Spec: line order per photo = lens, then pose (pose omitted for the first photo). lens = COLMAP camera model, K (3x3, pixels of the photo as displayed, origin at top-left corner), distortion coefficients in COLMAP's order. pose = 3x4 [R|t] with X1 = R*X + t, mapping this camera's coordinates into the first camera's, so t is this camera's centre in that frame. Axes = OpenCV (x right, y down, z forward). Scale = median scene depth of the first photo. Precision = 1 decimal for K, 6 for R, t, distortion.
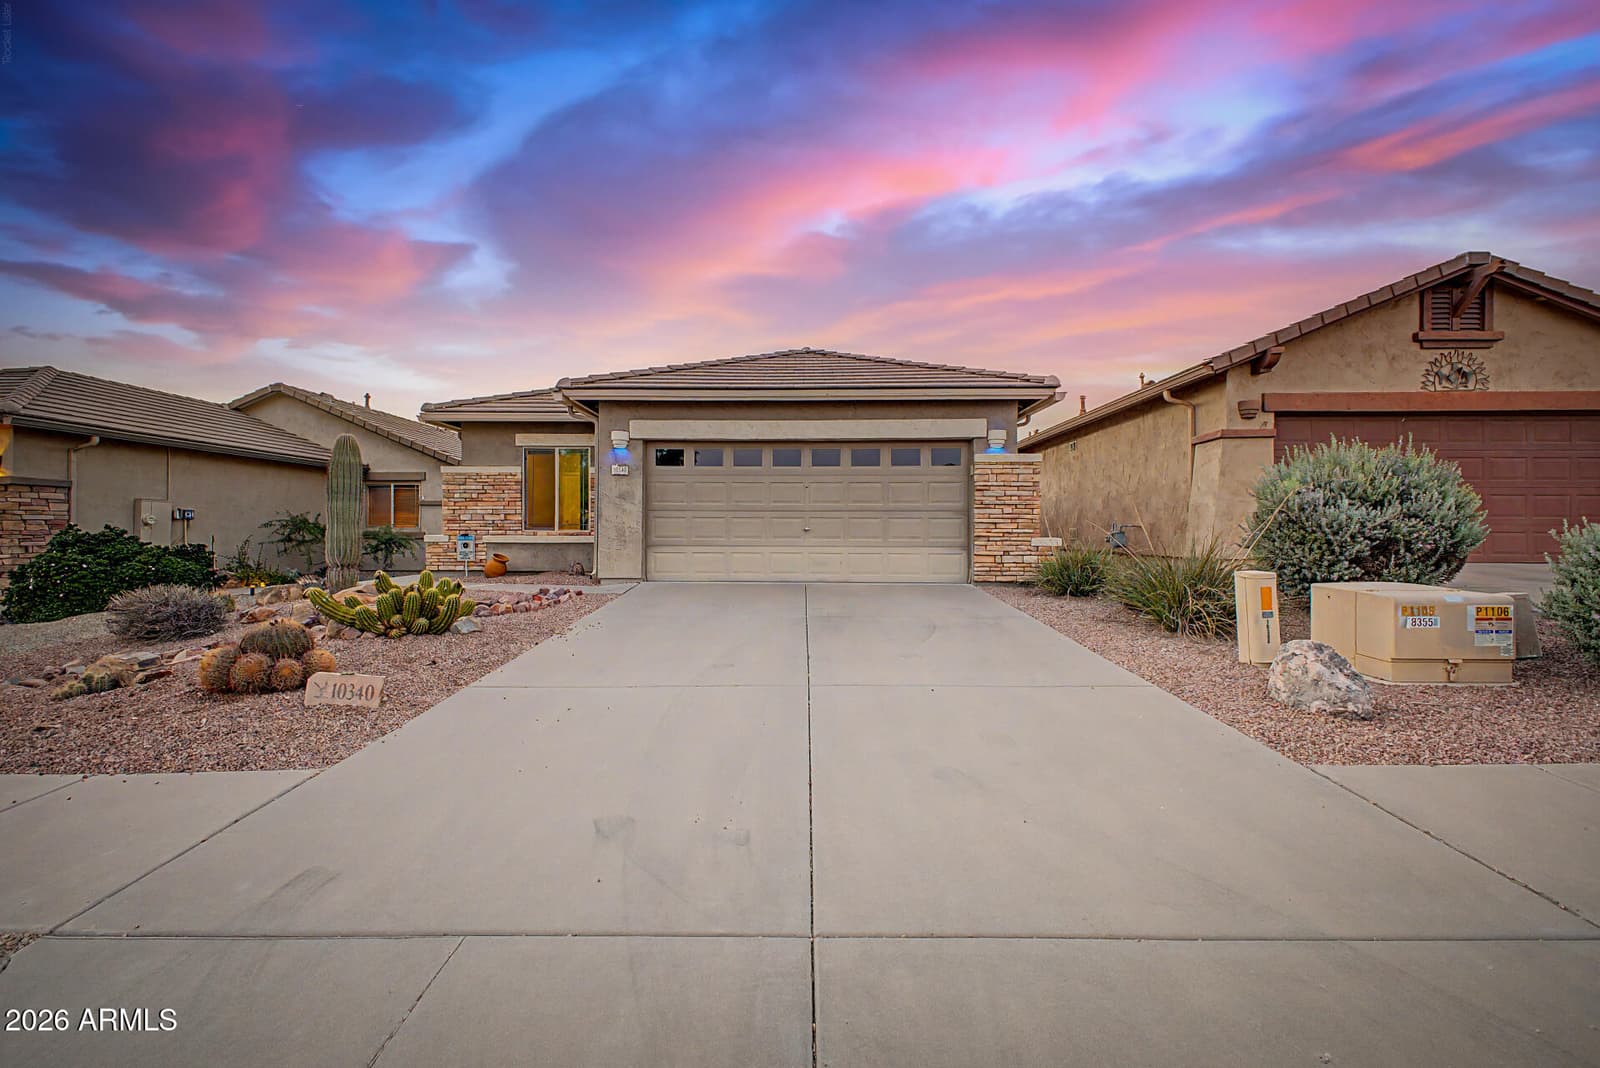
lens RADIAL K [[635.1, 0, 808.1], [0, 635.1, 531.4], [0, 0, 1]] dist [0.047084, -0.024365]
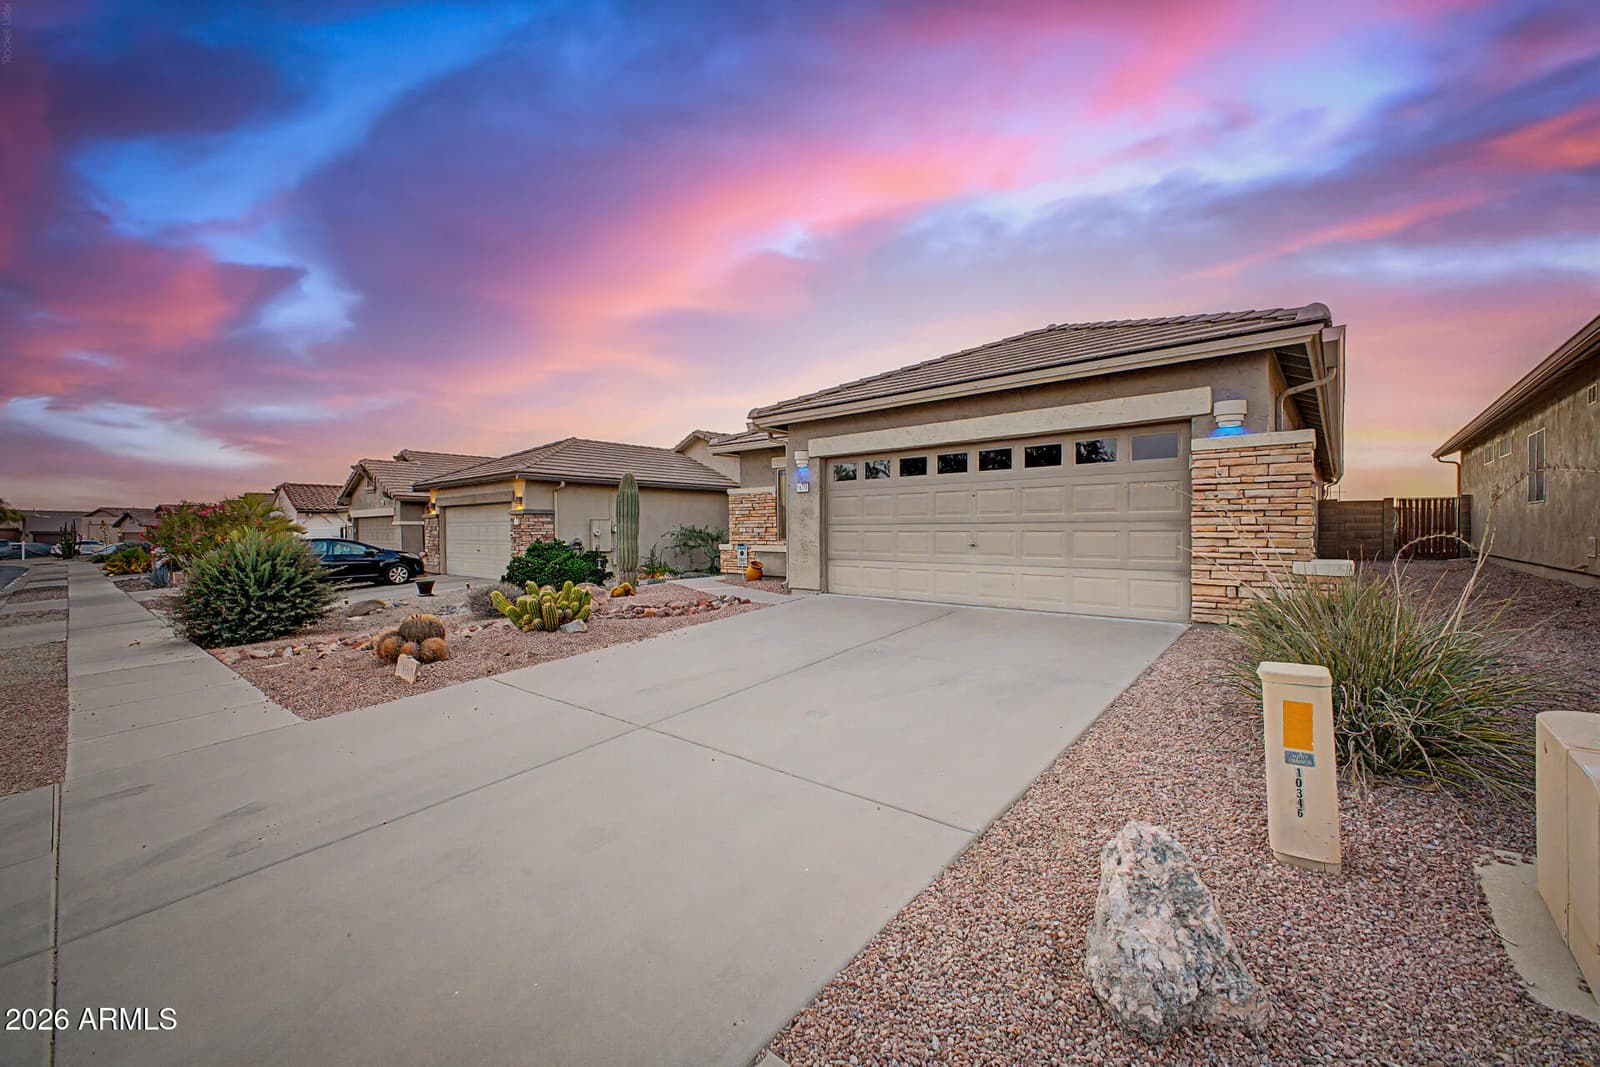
lens RADIAL K [[635.1, 0, 808.1], [0, 635.1, 530.9], [0, 0, 1]] dist [0.047084, -0.024365]
pose [[0.770866, -0.004788, -0.636980, 0.380482], [0.007042, 0.999975, 0.001005, -0.024432], [0.636959, -0.005261, 0.770880, 0.184937]]
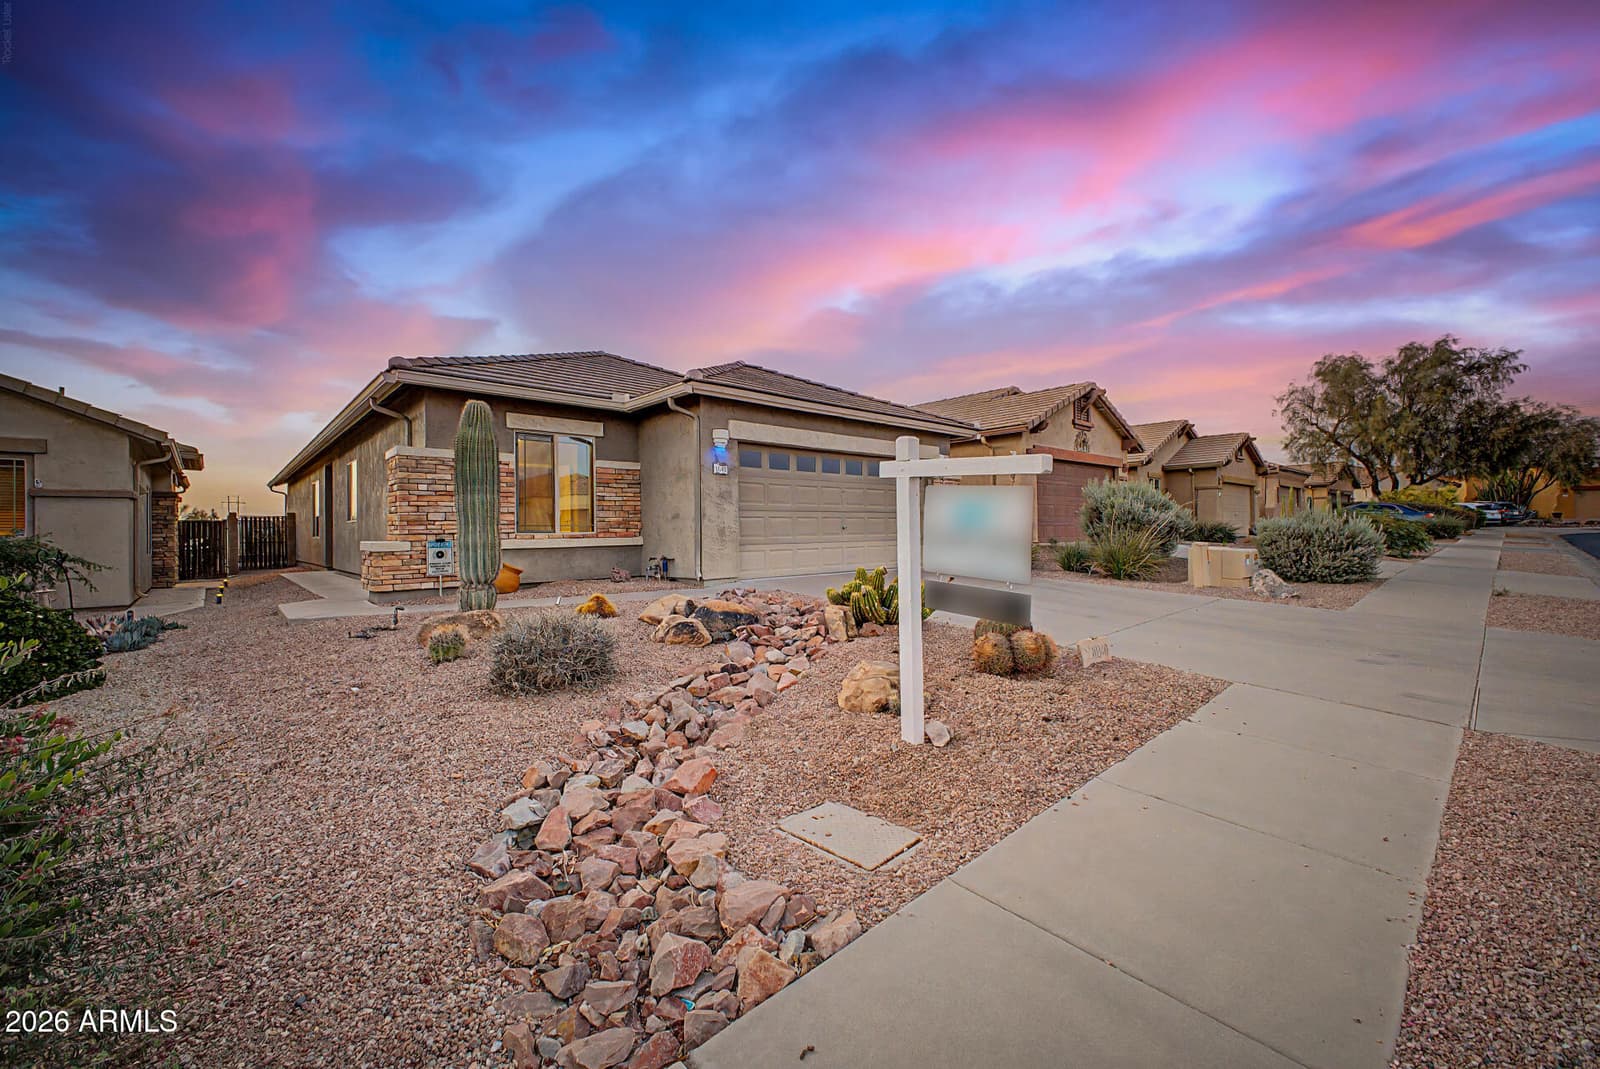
lens RADIAL K [[635.1, 0, 808.1], [0, 635.1, 531.9], [0, 0, 1]] dist [0.047084, -0.024365]
pose [[0.715622, -0.015641, 0.698313, -0.871752], [0.014252, 0.999868, 0.007790, -0.004775], [-0.698343, 0.004378, 0.715750, 0.196774]]
